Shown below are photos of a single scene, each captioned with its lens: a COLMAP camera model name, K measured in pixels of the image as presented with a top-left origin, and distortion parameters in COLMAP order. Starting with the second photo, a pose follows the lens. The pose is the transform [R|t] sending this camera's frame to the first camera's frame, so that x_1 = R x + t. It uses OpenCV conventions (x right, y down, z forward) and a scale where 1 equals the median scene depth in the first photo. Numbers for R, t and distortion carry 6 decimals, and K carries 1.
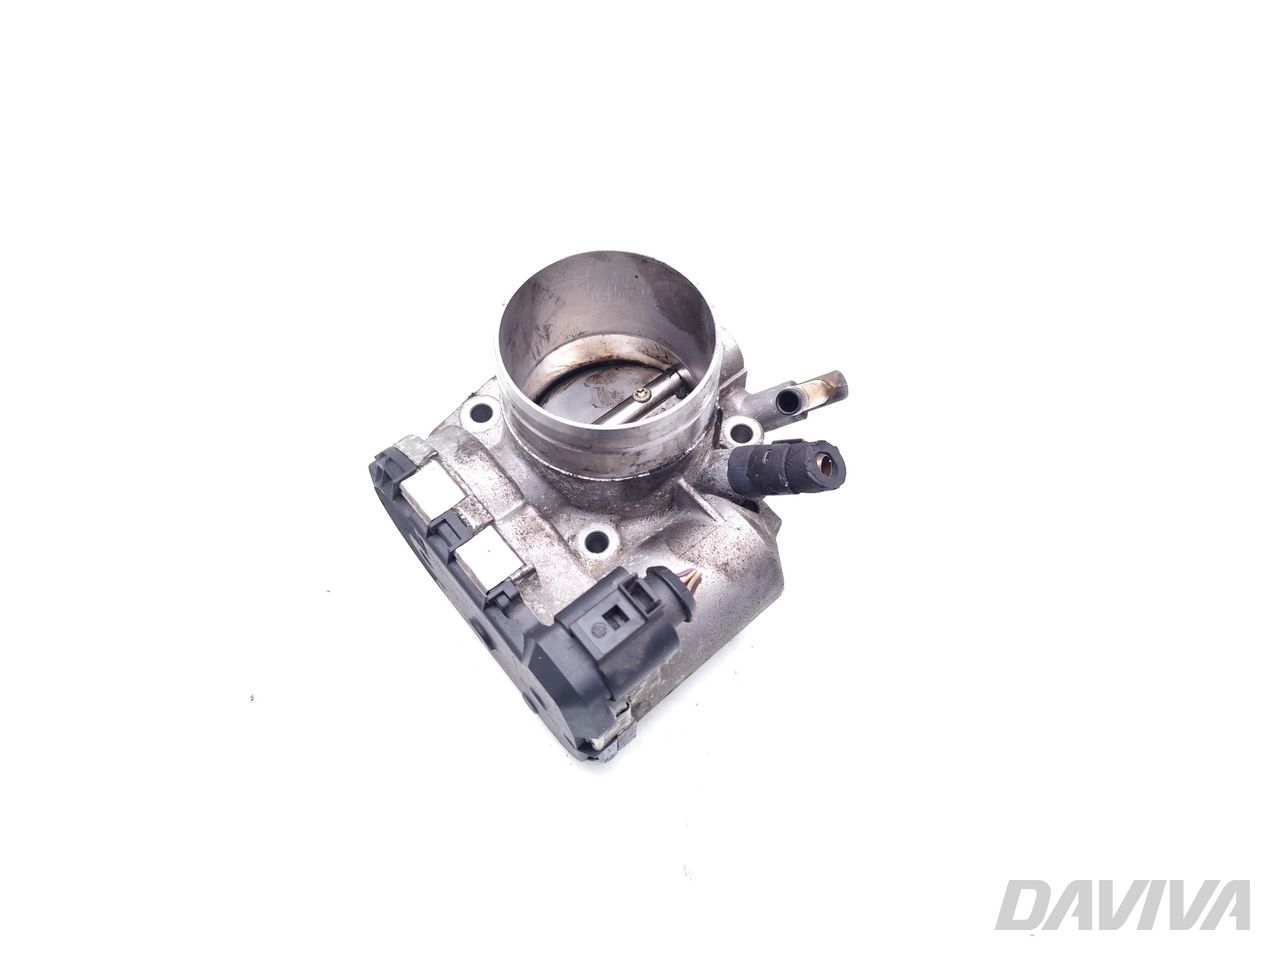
lens RADIAL K [[846.6, 0, 640.0], [0, 846.6, 480.0], [0, 0, 1]] dist [0.002840, 0.000166]
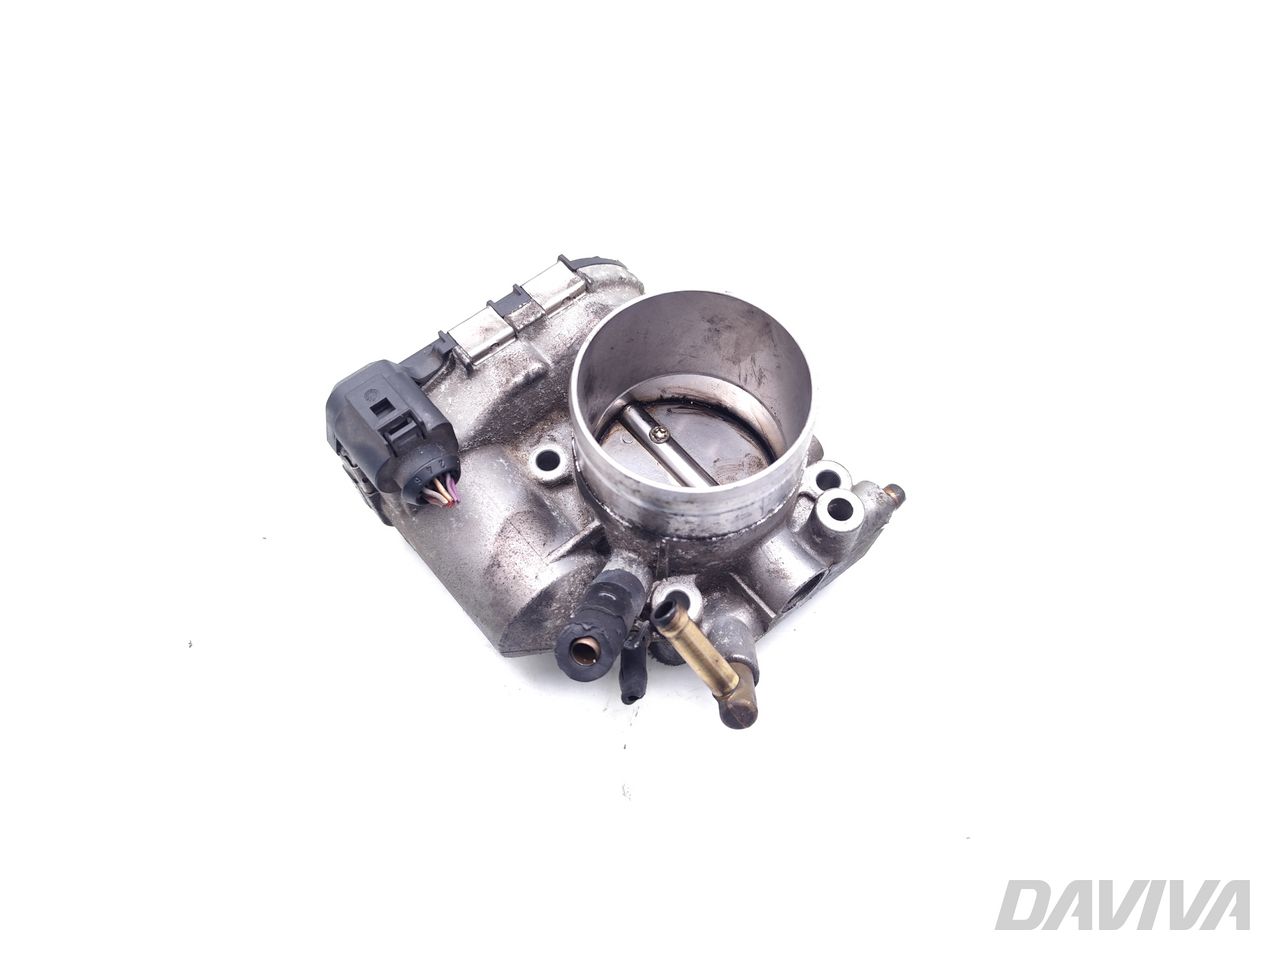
lens RADIAL K [[846.6, 0, 640.0], [0, 846.6, 480.0], [0, 0, 1]] dist [0.002840, 0.000166]
pose [[0.019546, 0.886929, -0.461492, 0.457655], [-0.889343, 0.226324, 0.397299, -0.440203], [0.456822, 0.402659, 0.793208, 0.276972]]
